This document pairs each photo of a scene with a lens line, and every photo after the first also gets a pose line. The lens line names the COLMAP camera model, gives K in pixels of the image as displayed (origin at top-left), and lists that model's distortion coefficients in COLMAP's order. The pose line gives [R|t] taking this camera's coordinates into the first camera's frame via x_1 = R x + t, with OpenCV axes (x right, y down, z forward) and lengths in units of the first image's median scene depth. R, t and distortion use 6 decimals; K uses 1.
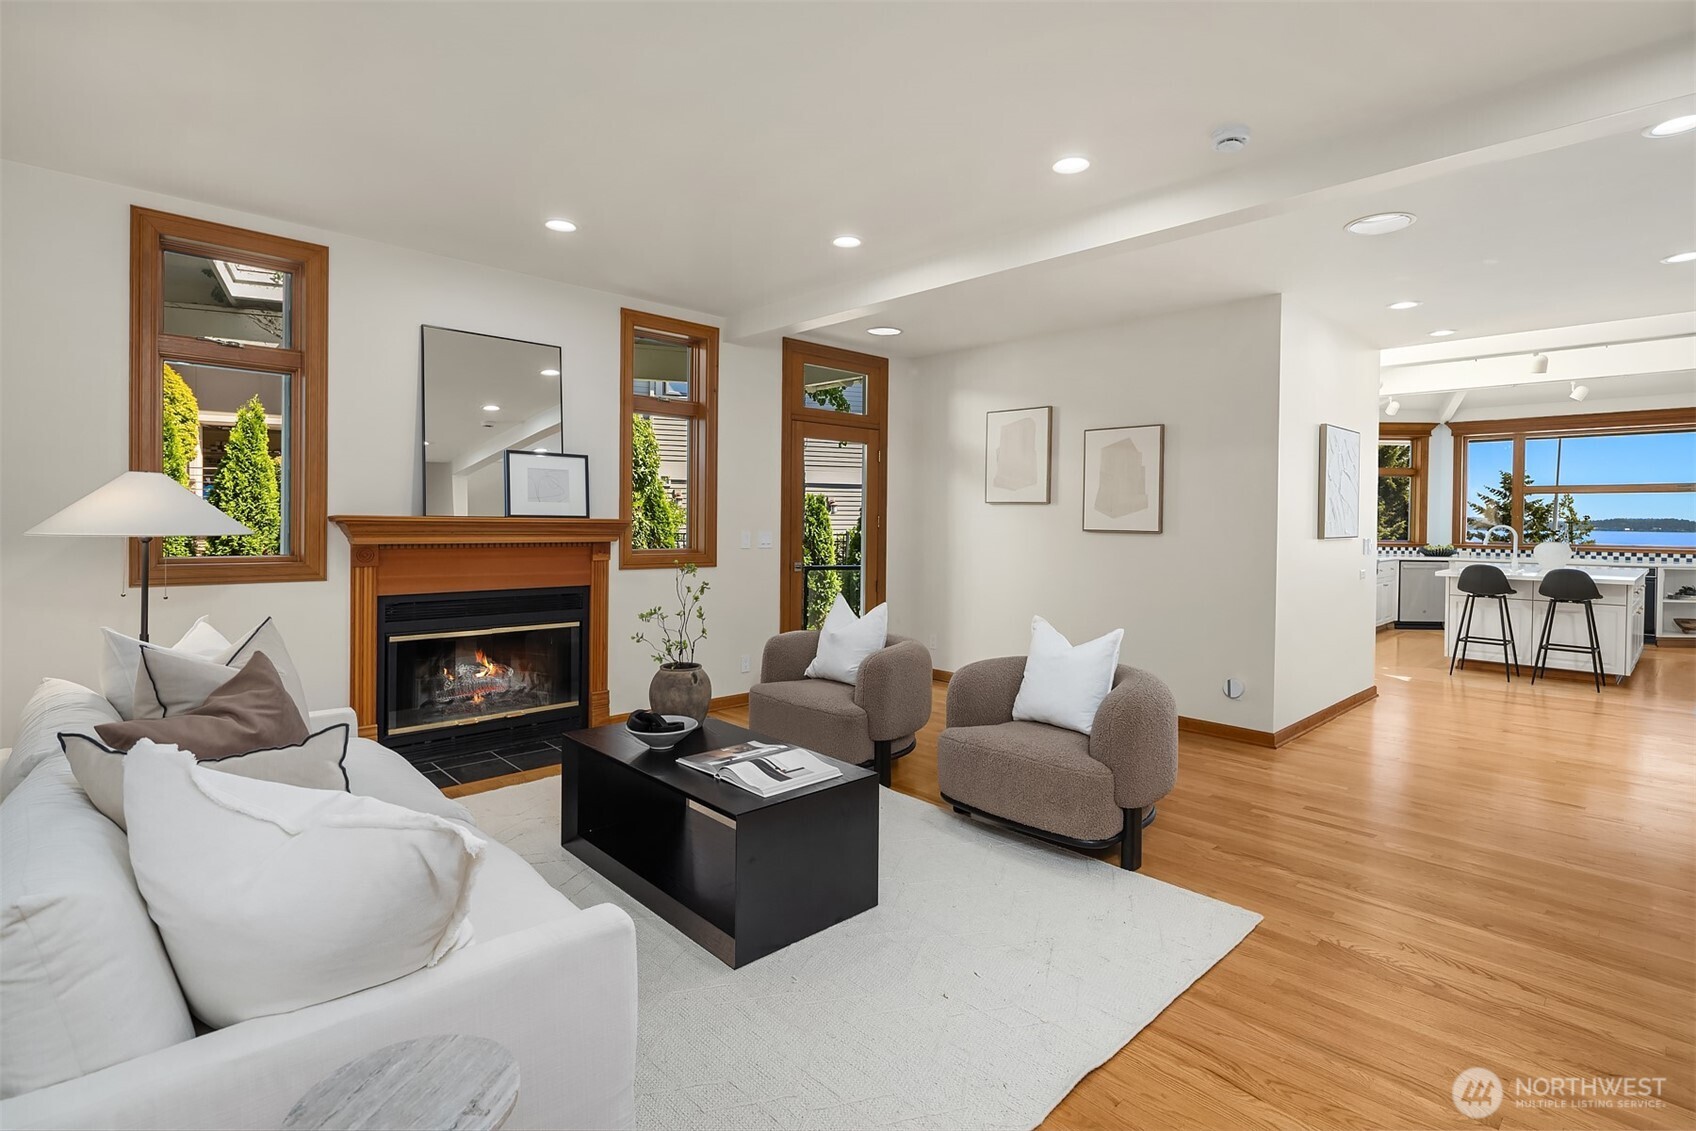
lens RADIAL K [[809.7, 0, 849.5], [0, 809.7, 524.3], [0, 0, 1]] dist [-0.001141, -0.000190]
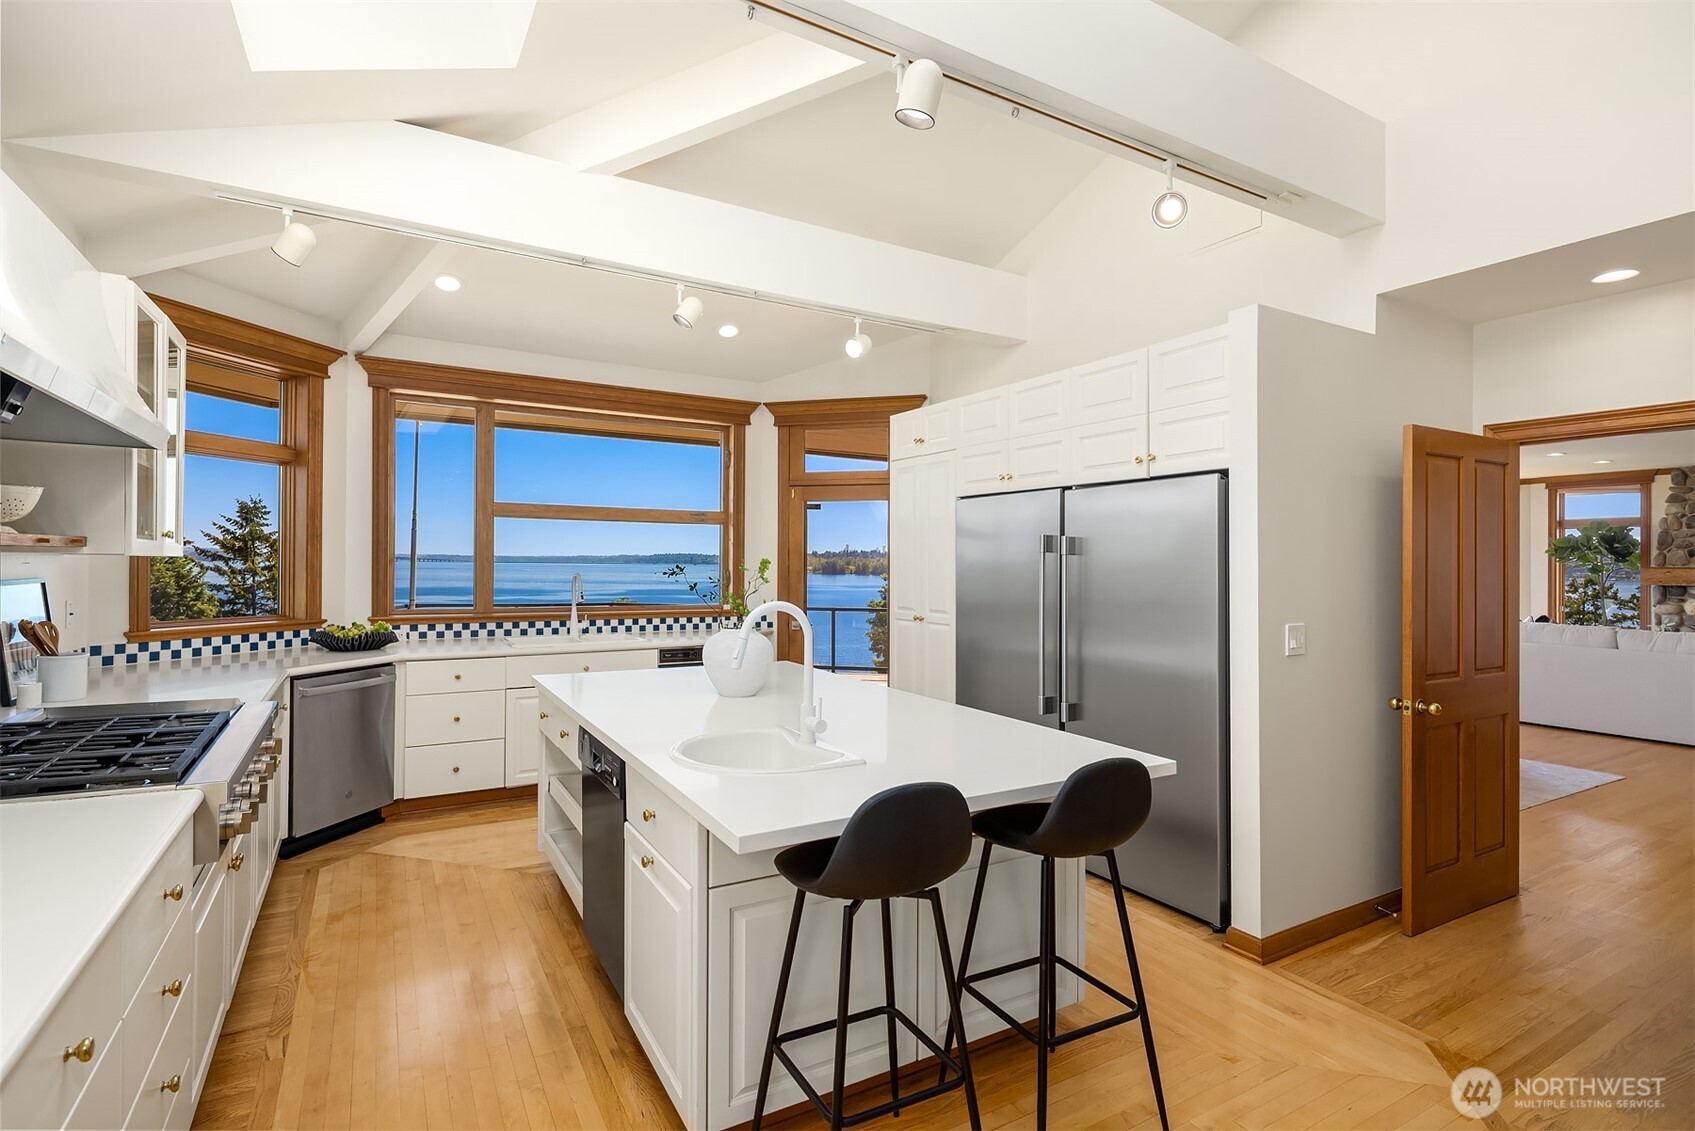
lens RADIAL K [[813.9, 0, 848.8], [0, 813.9, 573.2], [0, 0, 1]] dist [0.001185, 0.000168]
pose [[0.231375, -0.020157, 0.972656, 0.345092], [-0.001962, 0.999774, 0.021185, -0.011418], [-0.972863, -0.006810, 0.231283, 0.613719]]
